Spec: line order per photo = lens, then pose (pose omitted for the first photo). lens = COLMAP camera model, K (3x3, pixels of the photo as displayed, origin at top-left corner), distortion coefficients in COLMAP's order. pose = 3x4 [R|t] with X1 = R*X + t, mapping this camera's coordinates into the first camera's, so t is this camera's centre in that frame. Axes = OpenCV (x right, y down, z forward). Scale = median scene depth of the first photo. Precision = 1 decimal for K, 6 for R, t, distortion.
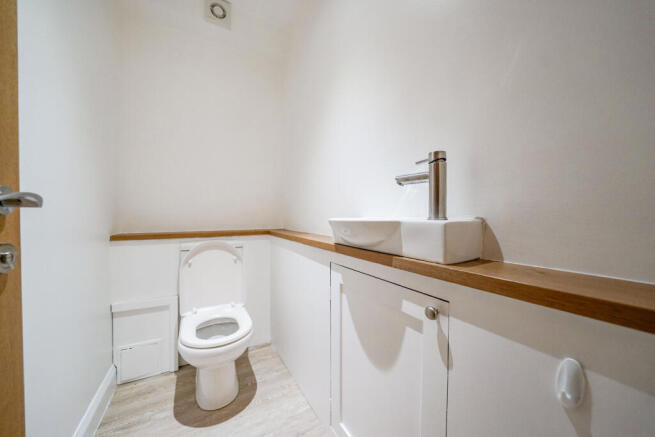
lens RADIAL K [[230.1, 0, 323.9], [0, 230.1, 217.3], [0, 0, 1]] dist [-0.017870, 0.001541]
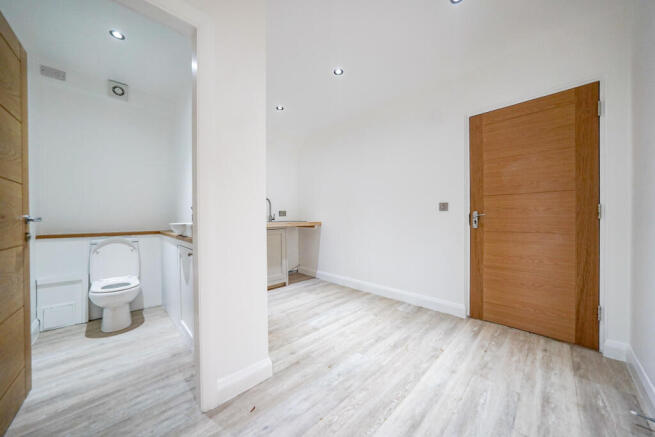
lens RADIAL K [[230.1, 0, 338.7], [0, 230.1, 217.8], [0, 0, 1]] dist [-0.017870, 0.001541]
pose [[0.958192, -0.004243, 0.286096, 0.597351], [0.003695, 0.999990, 0.002454, -0.040643], [-0.286104, -0.001294, 0.958198, -1.025342]]
